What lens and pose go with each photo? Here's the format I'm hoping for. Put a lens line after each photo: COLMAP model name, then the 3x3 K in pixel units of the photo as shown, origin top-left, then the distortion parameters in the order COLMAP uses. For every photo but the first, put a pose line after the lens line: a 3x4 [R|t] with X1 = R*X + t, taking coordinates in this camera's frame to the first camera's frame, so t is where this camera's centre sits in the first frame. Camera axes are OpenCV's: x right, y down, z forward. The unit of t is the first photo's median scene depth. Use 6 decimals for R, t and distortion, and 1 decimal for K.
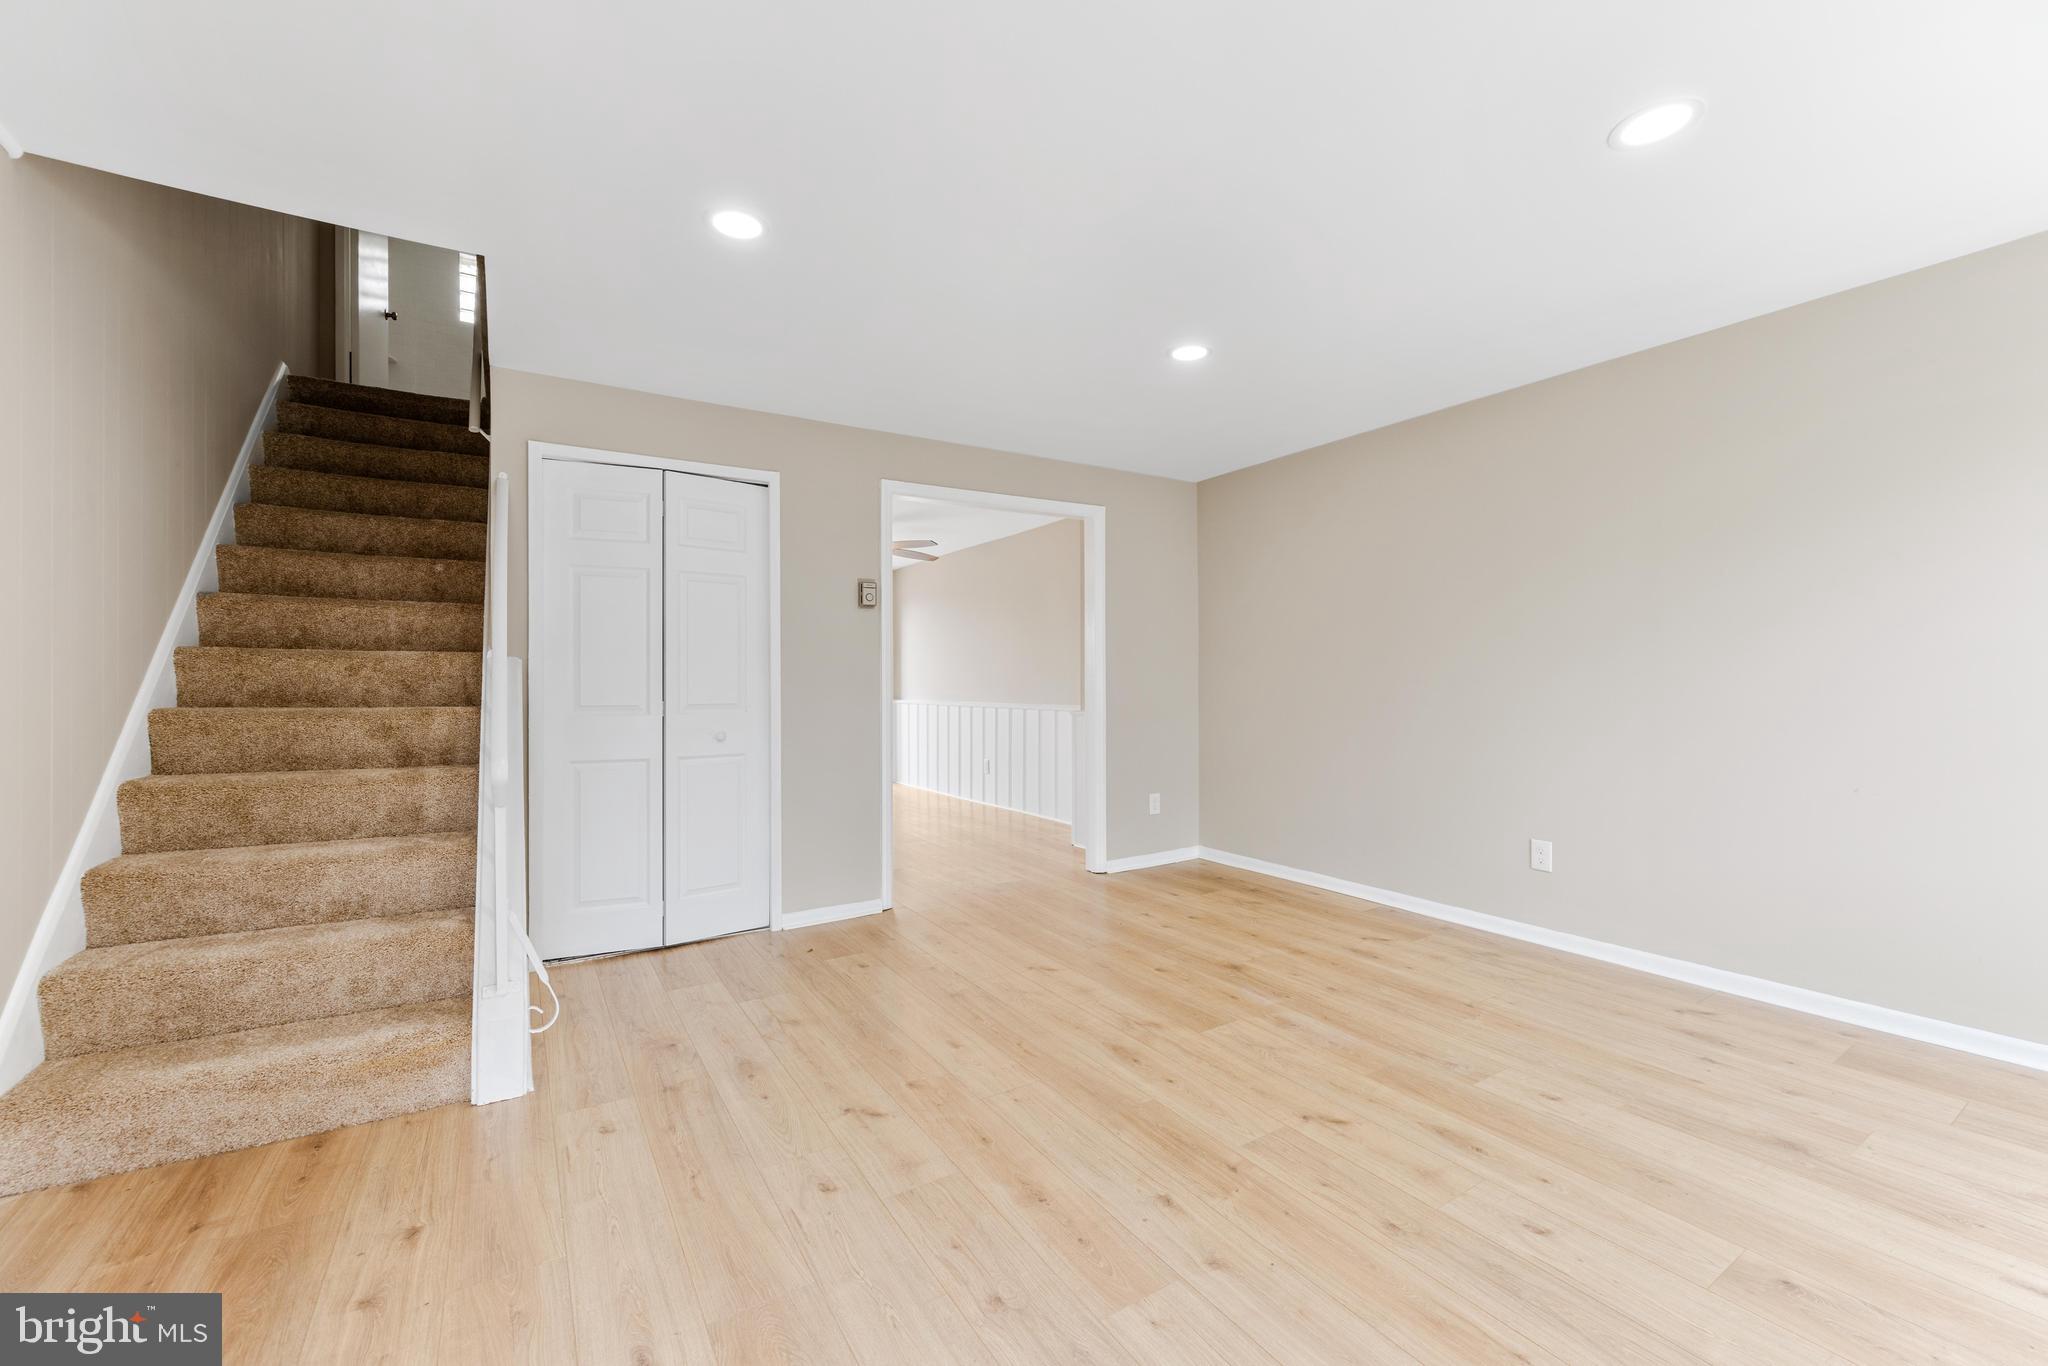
lens RADIAL K [[824.6, 0, 1015.5], [0, 824.6, 683.7], [0, 0, 1]] dist [-0.000343, 0.000318]
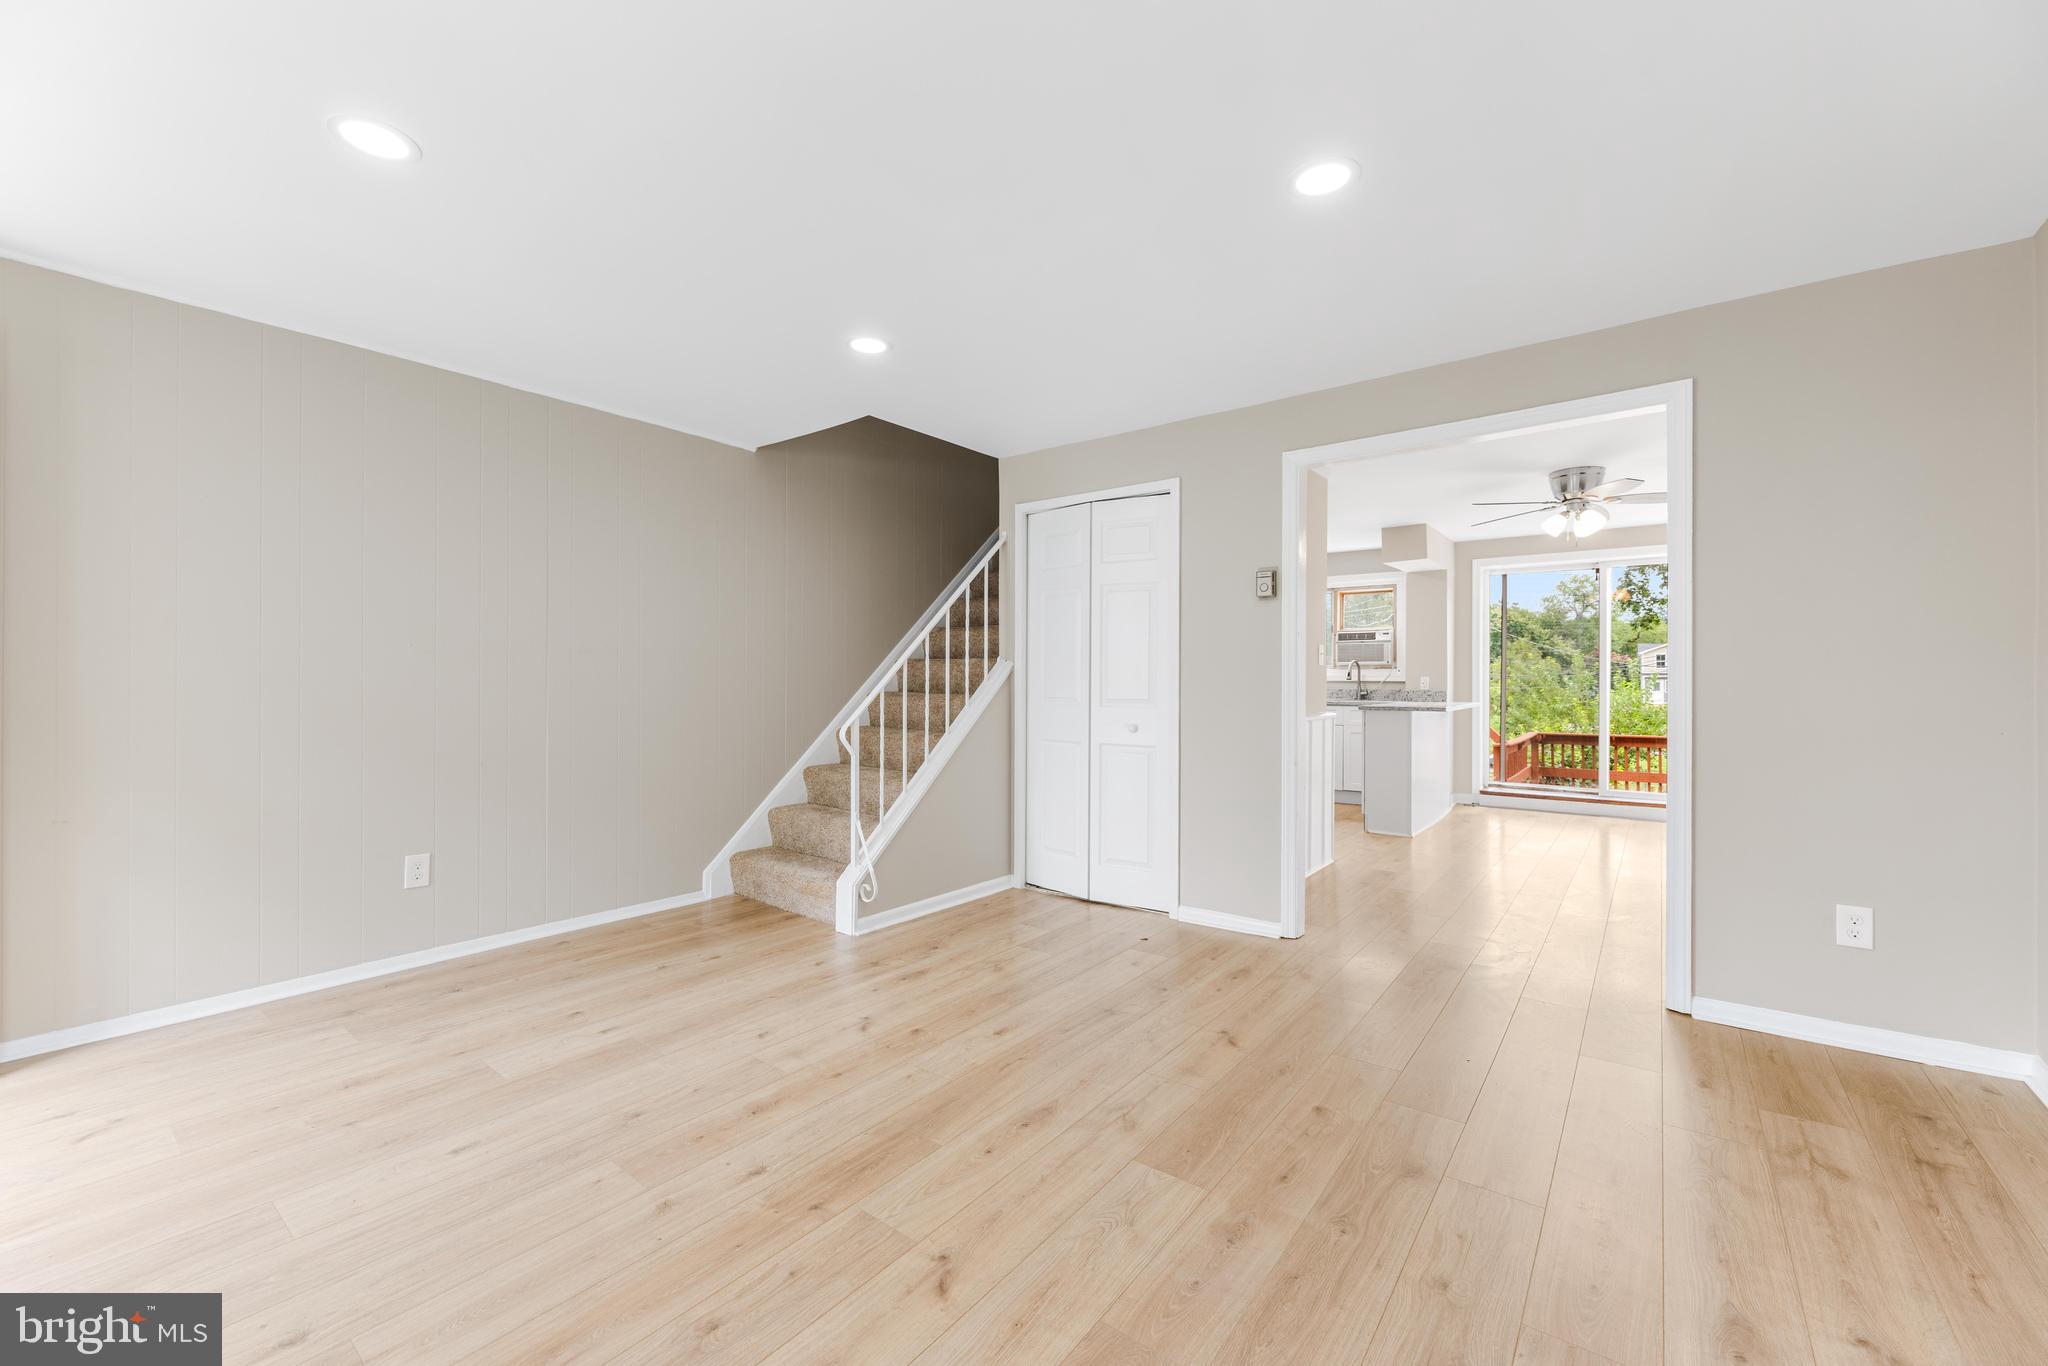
lens RADIAL K [[824.6, 0, 1015.5], [0, 824.6, 683.7], [0, 0, 1]] dist [-0.000343, 0.000318]
pose [[0.333205, 0.008869, -0.942813, 0.898550], [-0.006688, 0.999953, 0.007043, -0.004897], [0.942831, 0.003958, 0.333248, 0.671348]]
